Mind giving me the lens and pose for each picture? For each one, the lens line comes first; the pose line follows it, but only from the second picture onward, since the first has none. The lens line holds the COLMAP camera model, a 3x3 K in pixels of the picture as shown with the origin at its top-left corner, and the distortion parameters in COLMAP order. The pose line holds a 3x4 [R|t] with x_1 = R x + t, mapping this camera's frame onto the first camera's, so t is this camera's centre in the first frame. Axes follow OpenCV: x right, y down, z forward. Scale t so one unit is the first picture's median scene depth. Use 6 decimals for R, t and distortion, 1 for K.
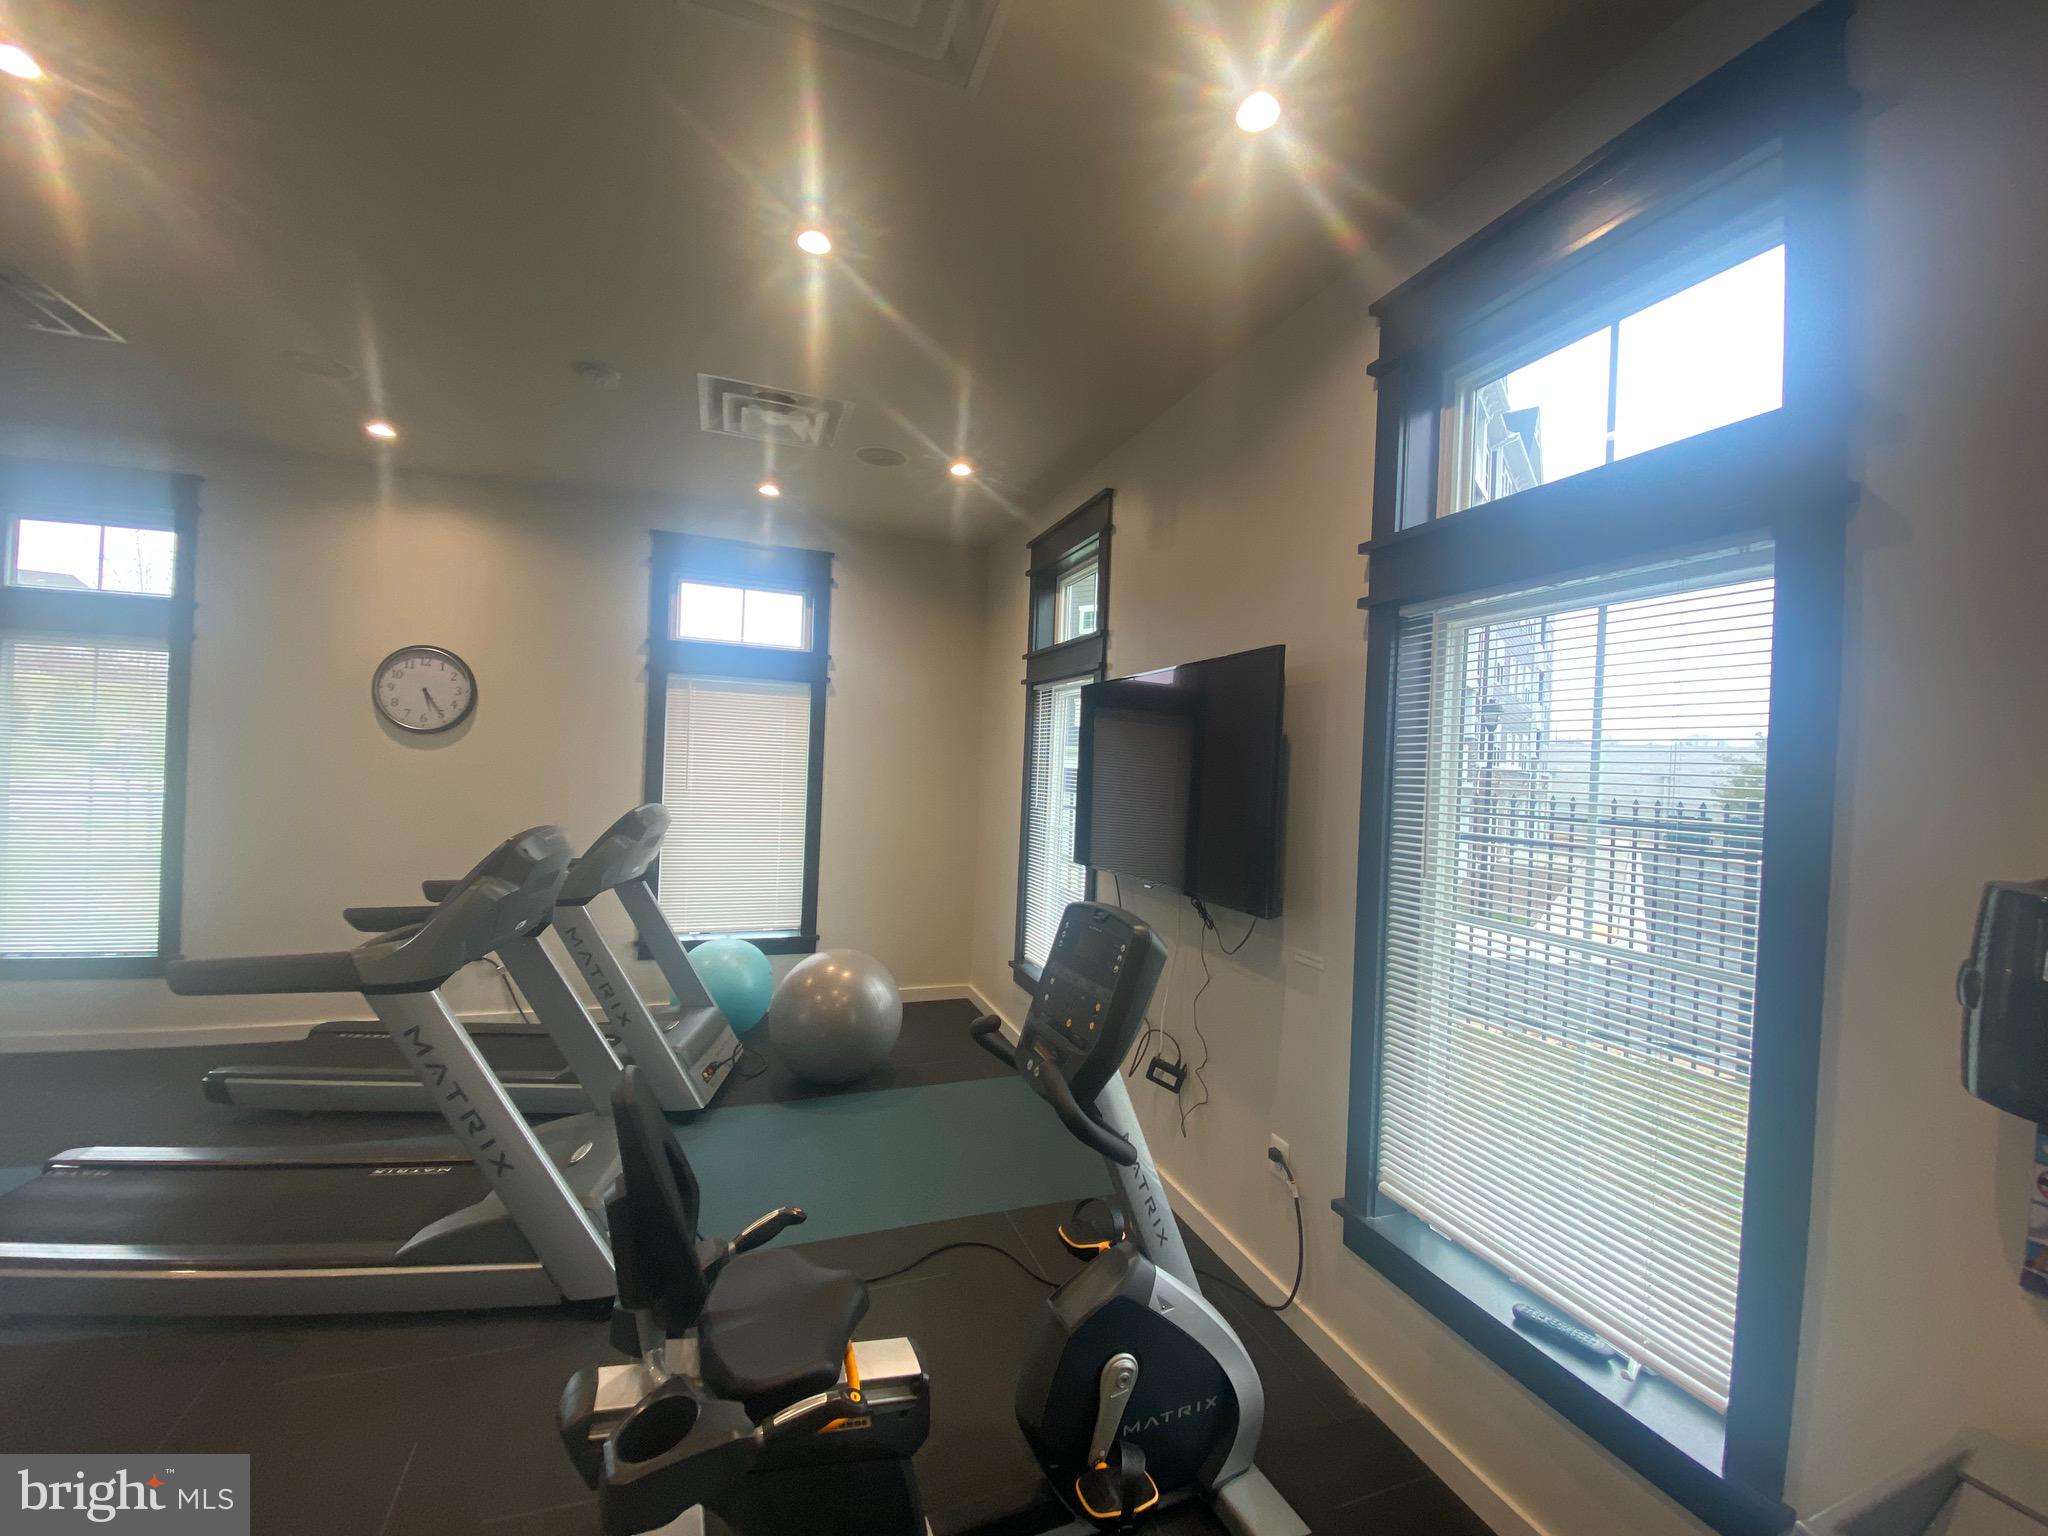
lens RADIAL K [[828.9, 0, 1000.1], [0, 828.9, 761.3], [0, 0, 1]] dist [0.010098, -0.011632]
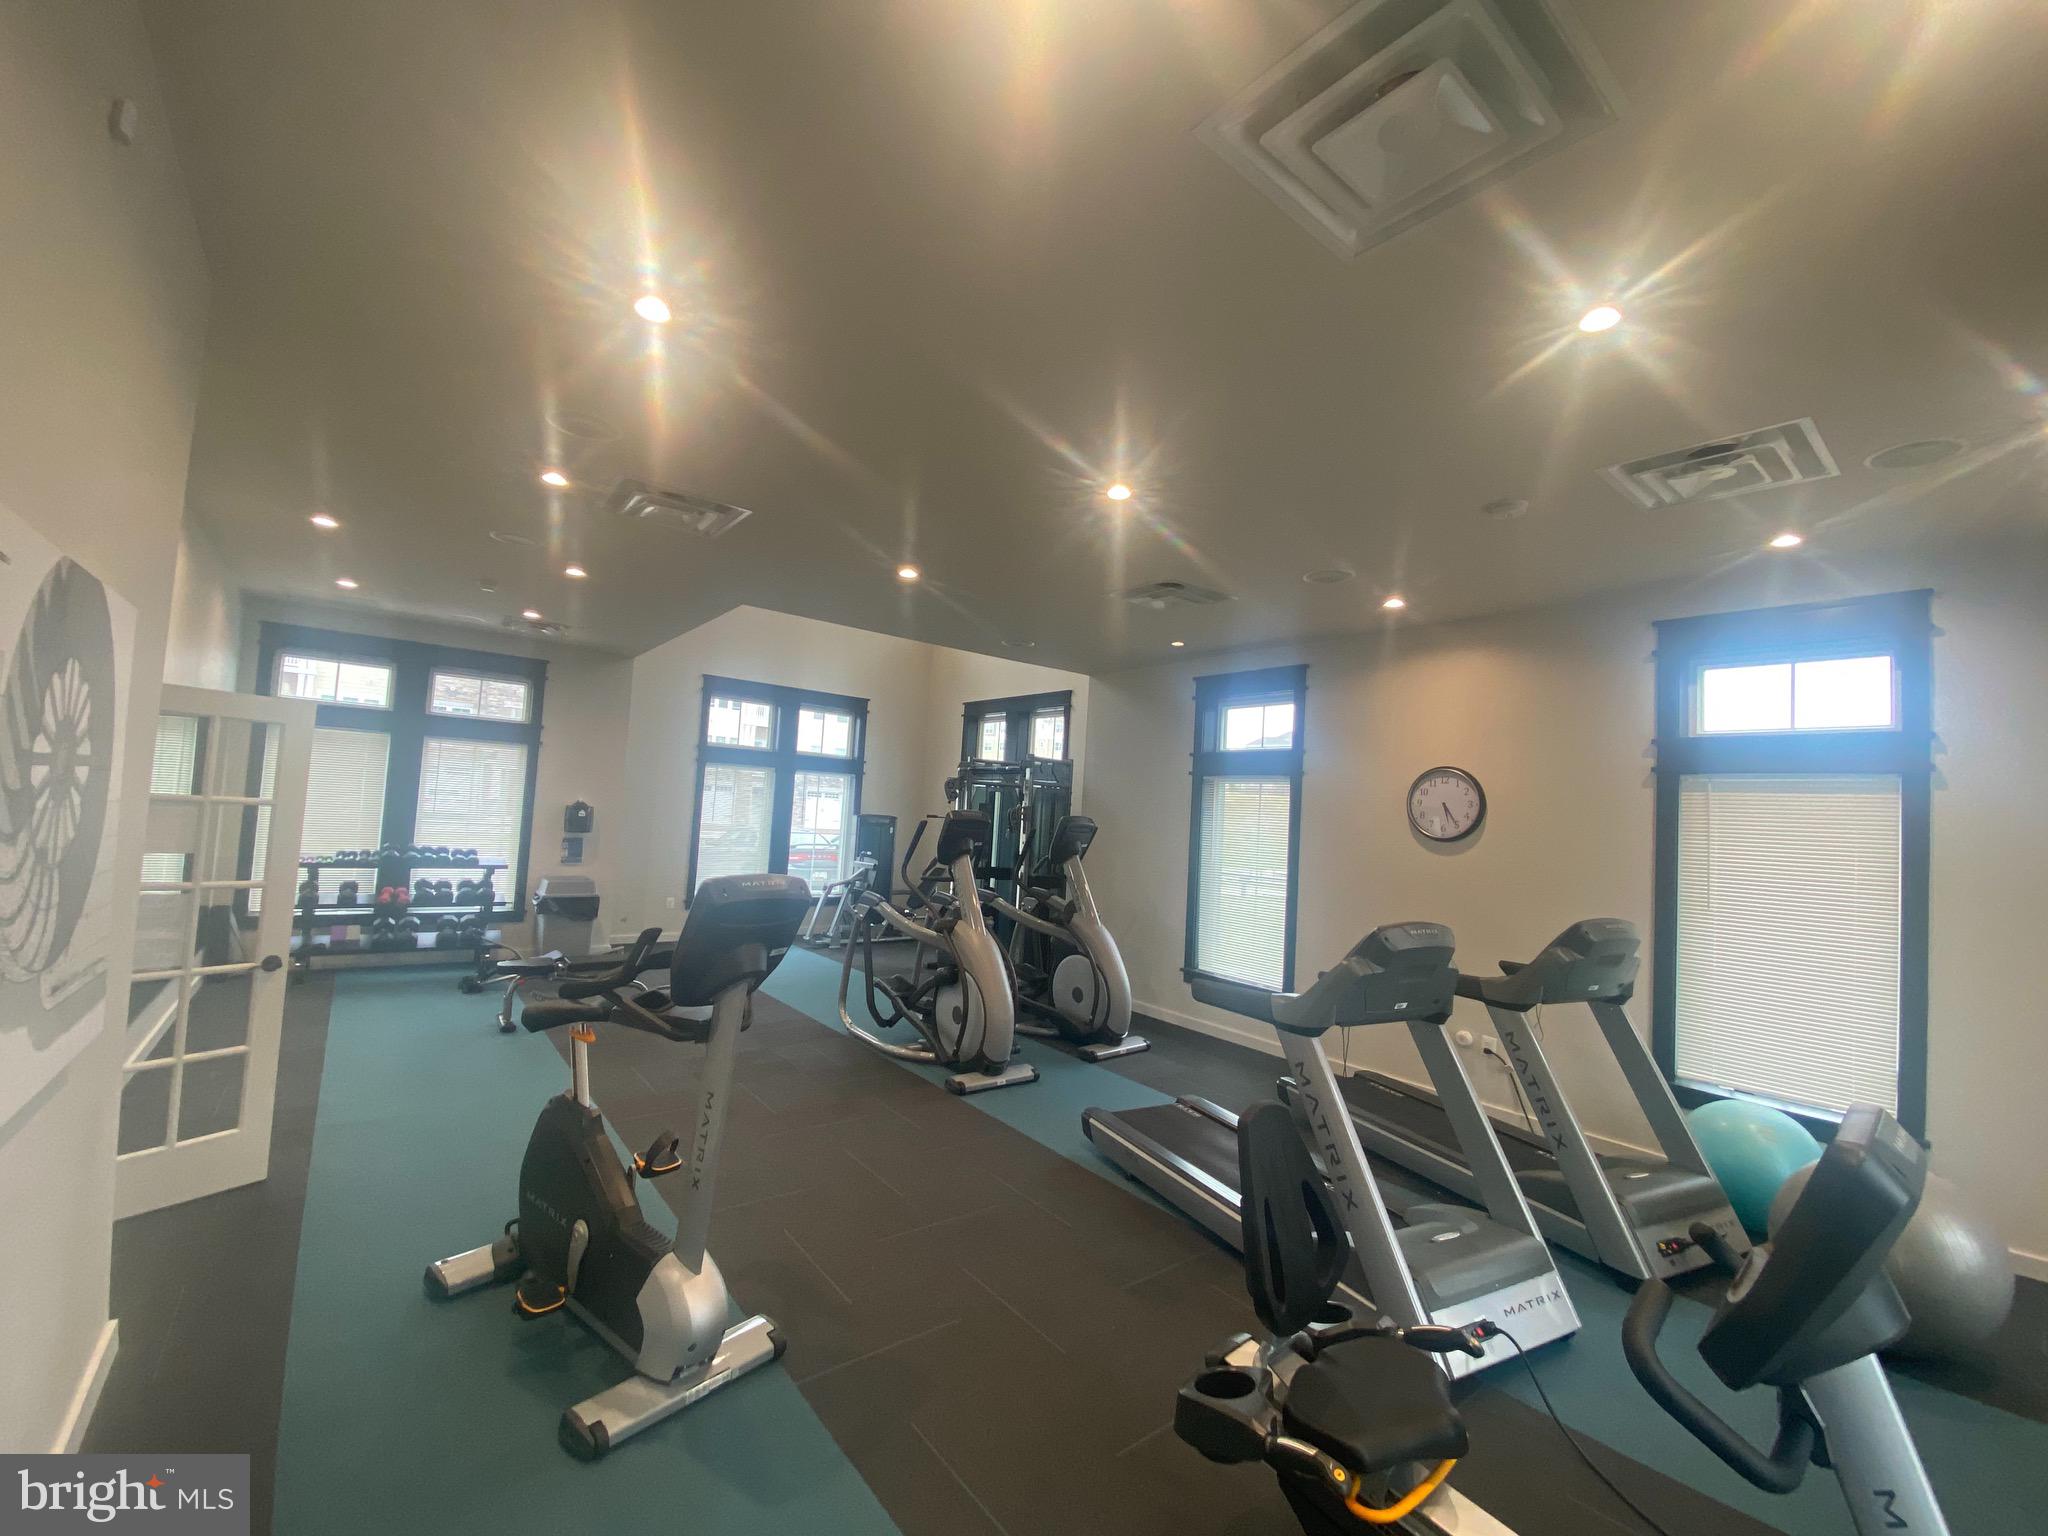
lens RADIAL K [[828.9, 0, 1040.5], [0, 828.9, 759.6], [0, 0, 1]] dist [0.010098, -0.011632]
pose [[0.343412, -0.085171, -0.935315, 0.215946], [-0.042485, 0.993451, -0.106064, 0.000382], [0.938223, 0.076160, 0.337545, 0.066773]]
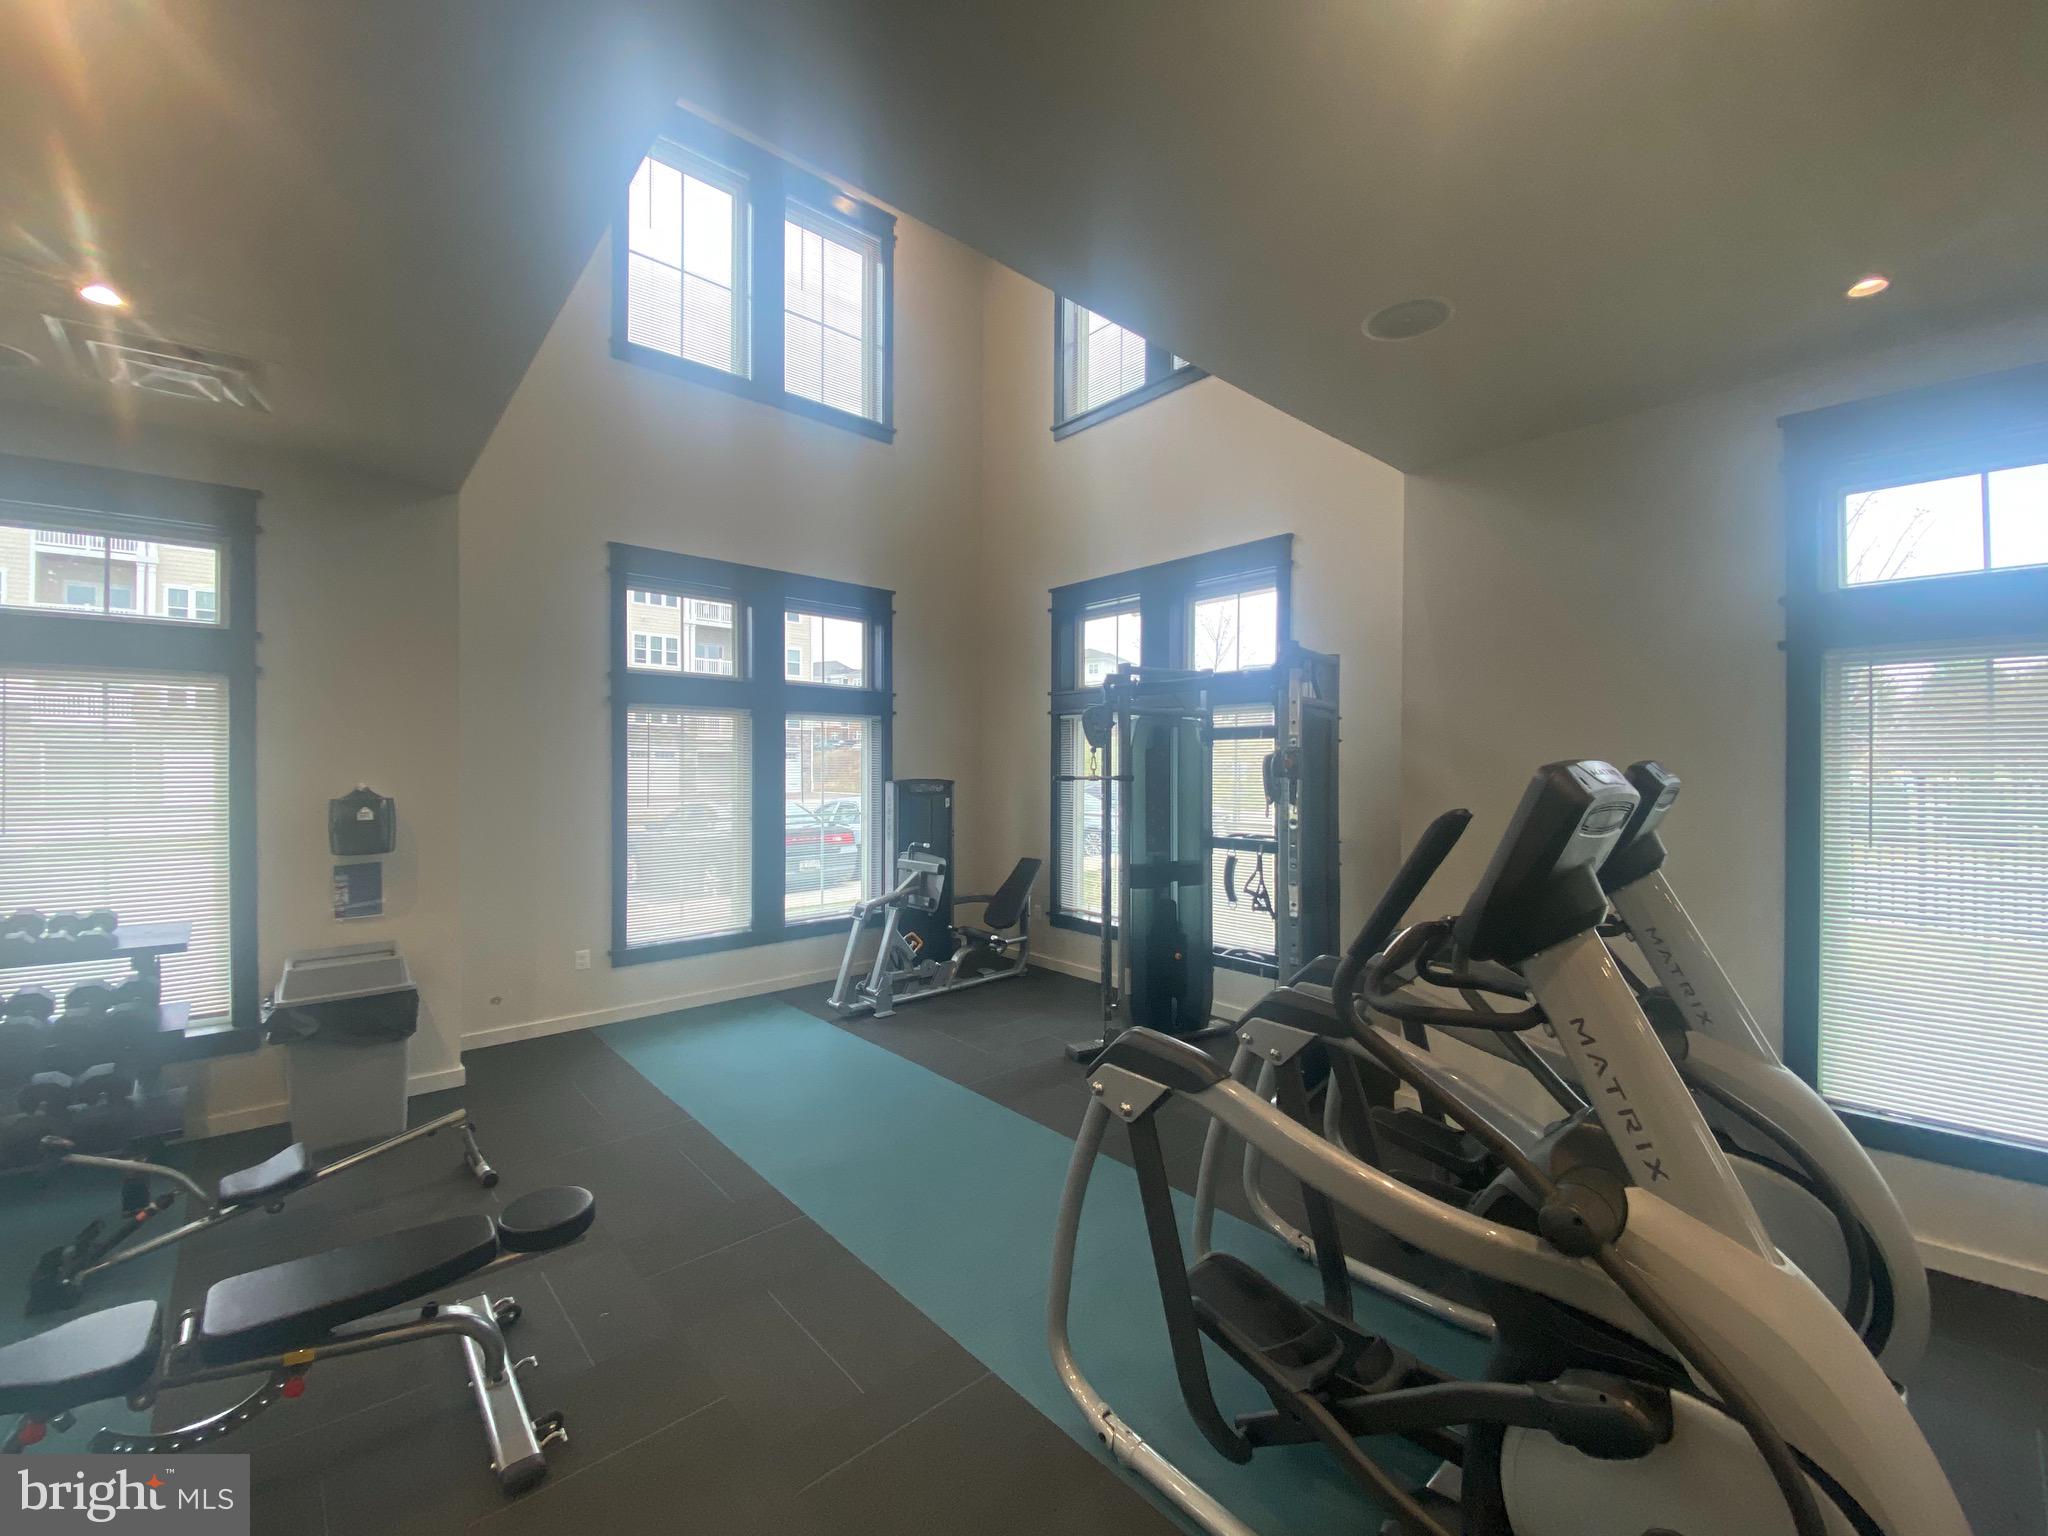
lens RADIAL K [[828.9, 0, 1023.9], [0, 828.9, 764.3], [0, 0, 1]] dist [0.010098, -0.011632]
pose [[0.382099, -0.041544, -0.923187, -0.782759], [0.016273, 0.999137, -0.038226, -0.041719], [0.923978, -0.000417, 0.382446, 0.050711]]
